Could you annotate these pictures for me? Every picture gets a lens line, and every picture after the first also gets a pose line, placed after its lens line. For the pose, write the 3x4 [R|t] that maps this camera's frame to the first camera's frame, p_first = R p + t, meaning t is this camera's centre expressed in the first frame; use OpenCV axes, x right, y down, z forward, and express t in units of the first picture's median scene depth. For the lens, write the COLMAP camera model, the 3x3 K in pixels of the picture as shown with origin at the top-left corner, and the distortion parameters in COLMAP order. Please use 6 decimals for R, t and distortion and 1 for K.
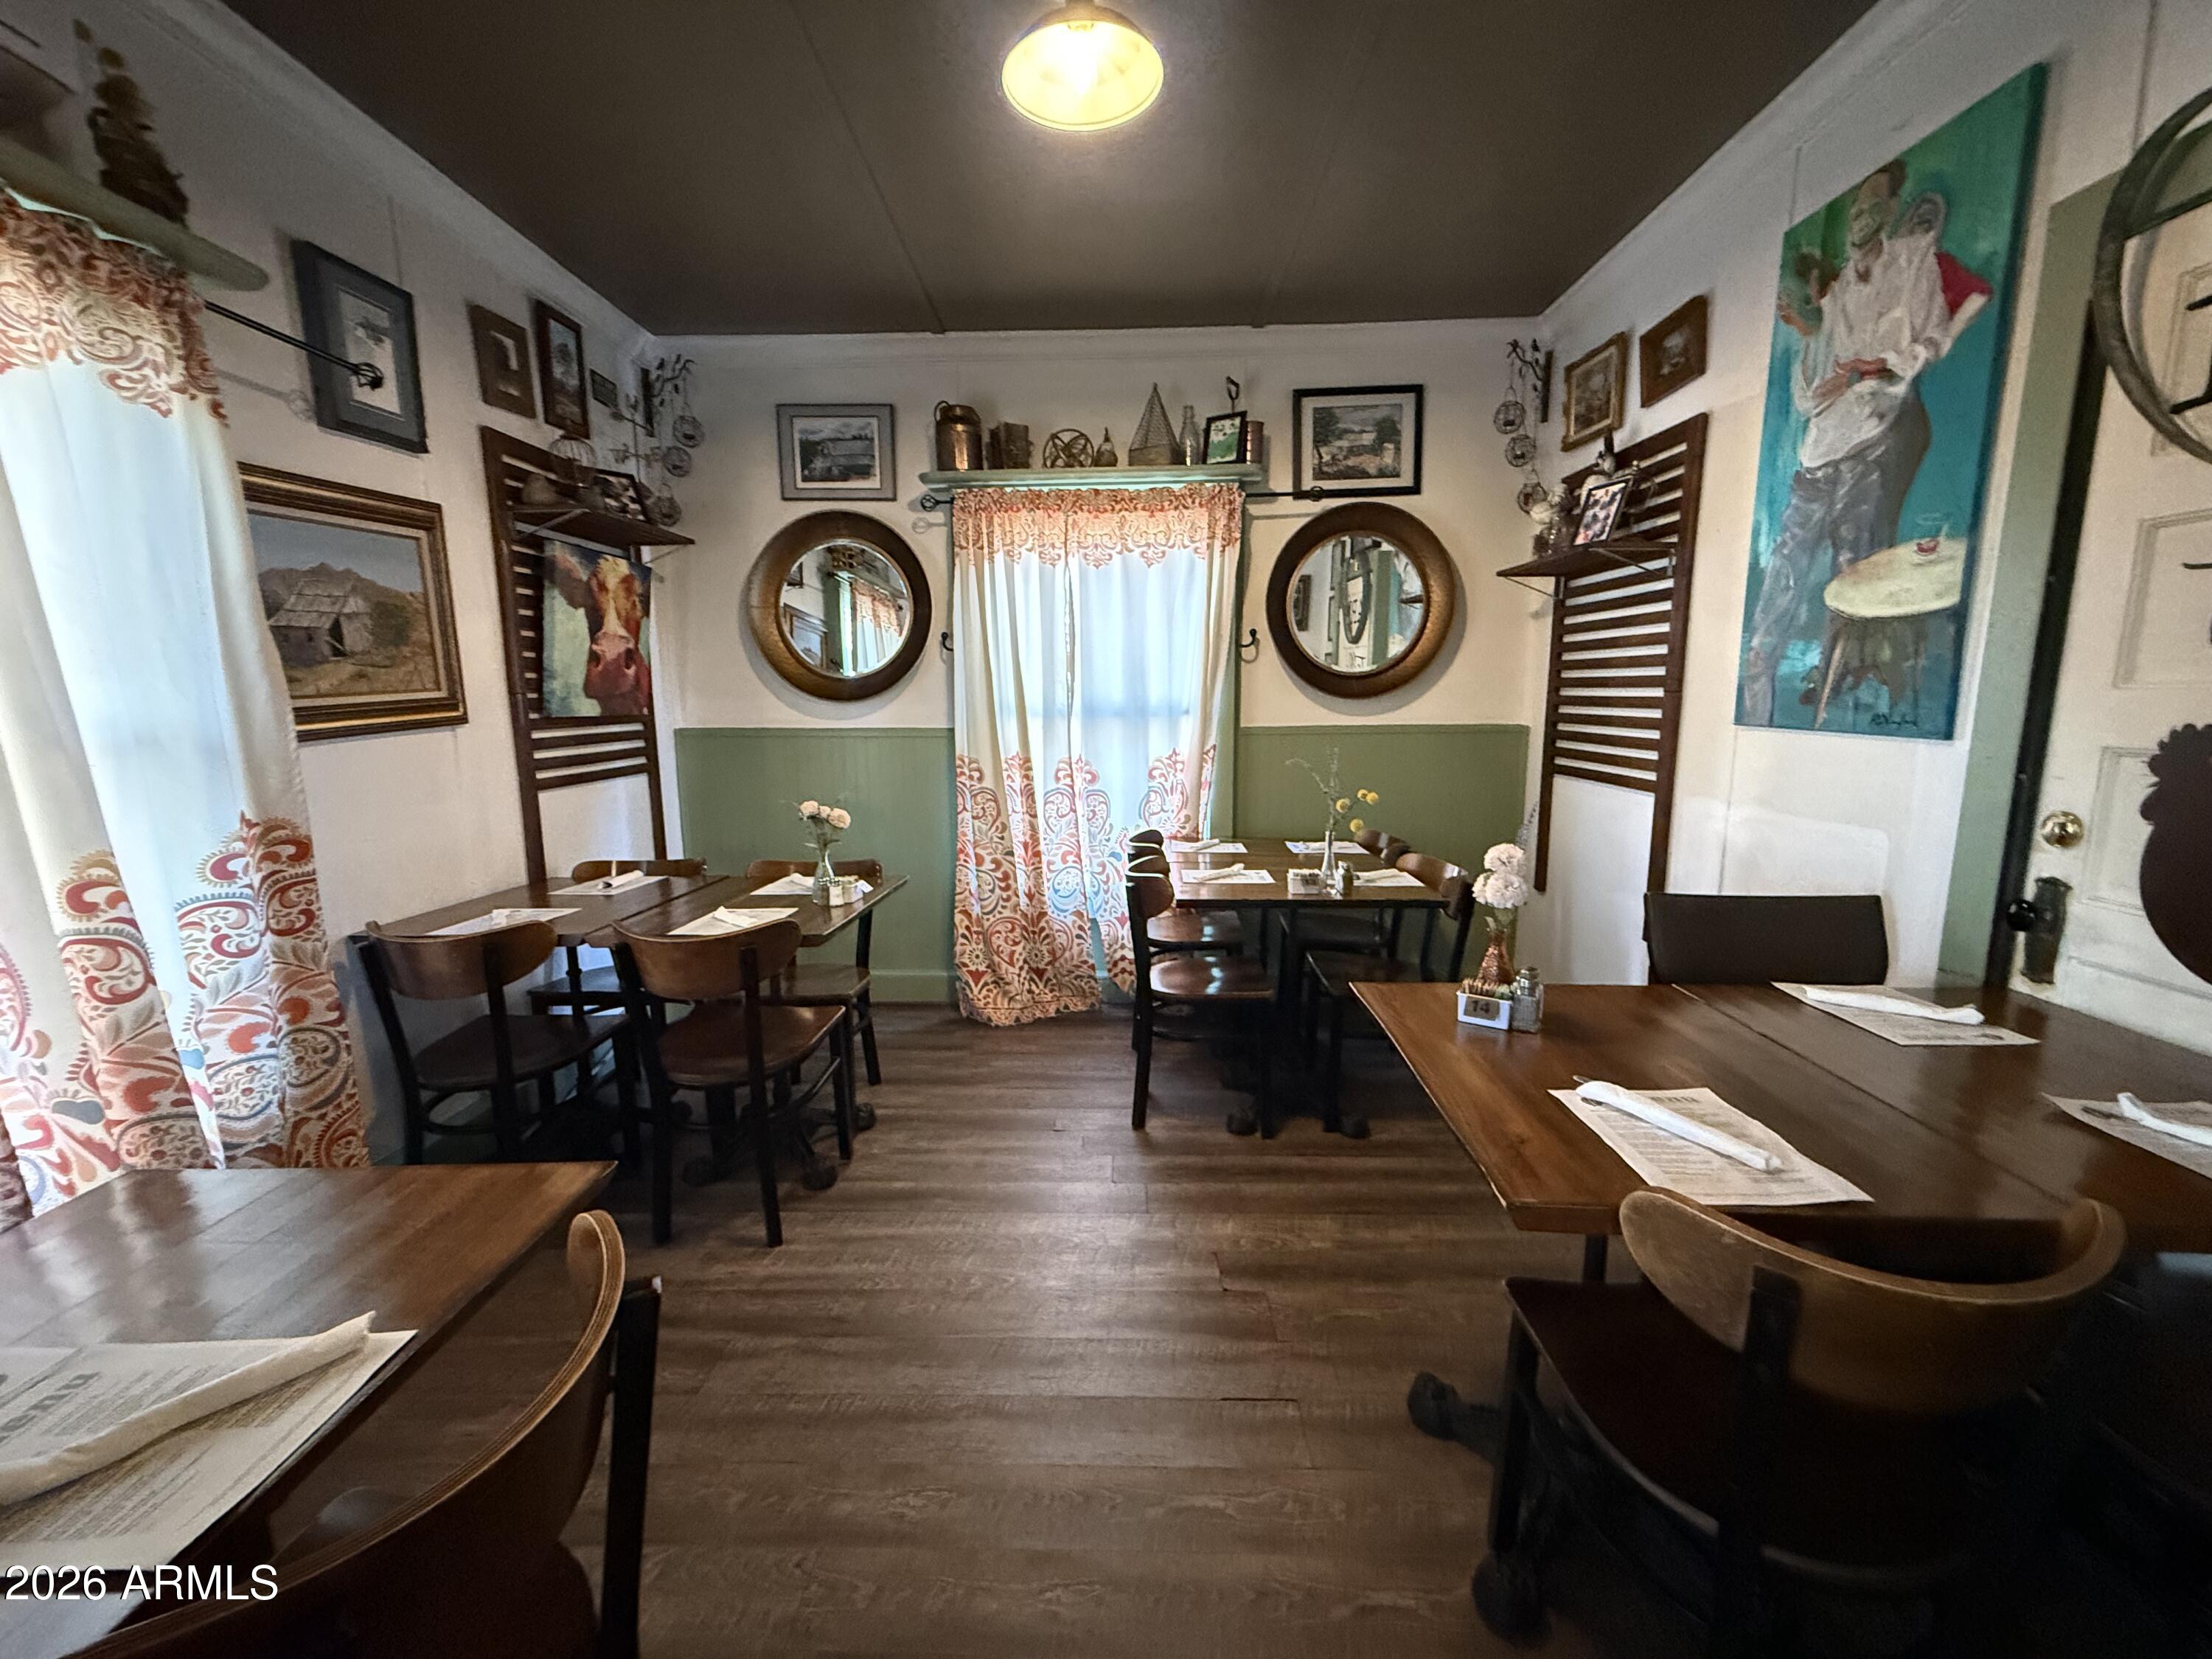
lens RADIAL K [[868.1, 0, 1102.6], [0, 868.1, 829.6], [0, 0, 1]] dist [-0.003035, -0.000265]
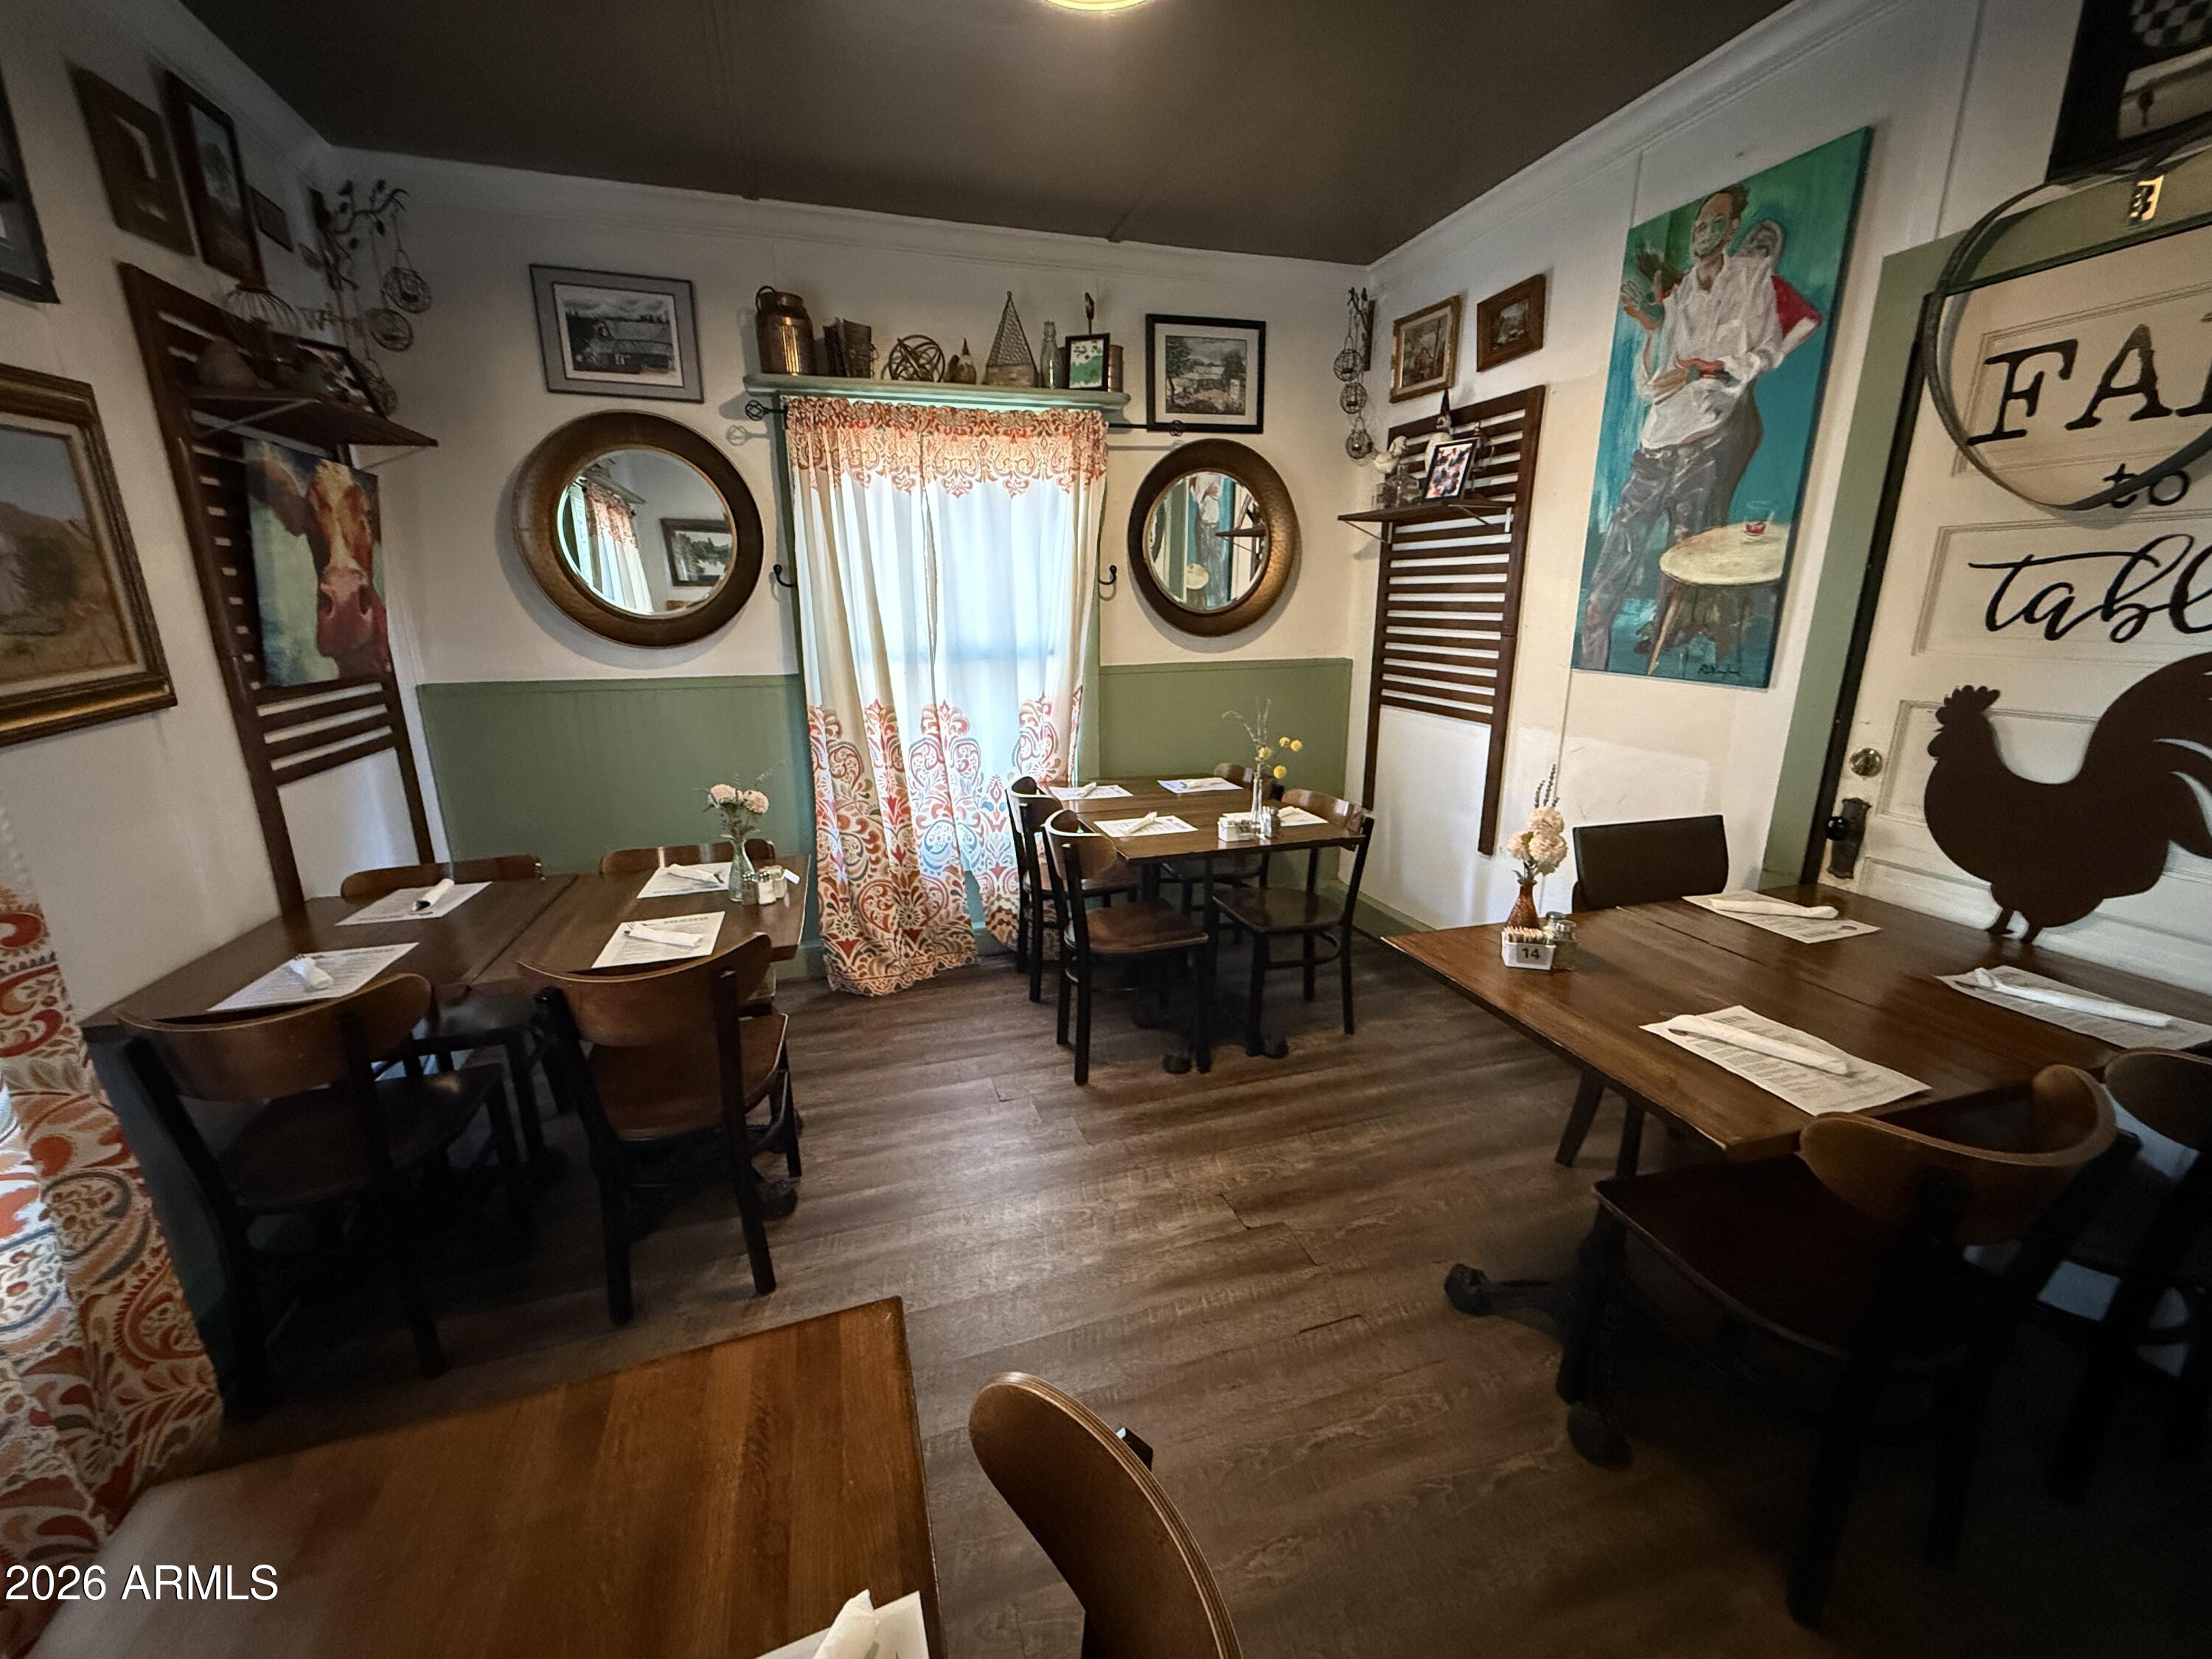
lens RADIAL K [[868.1, 0, 1102.6], [0, 868.1, 829.6], [0, 0, 1]] dist [-0.003035, -0.000265]
pose [[0.945136, -0.083081, 0.315937, -0.218719], [0.050870, 0.992752, 0.108880, -0.053561], [-0.322693, -0.086834, 0.942512, 0.066412]]
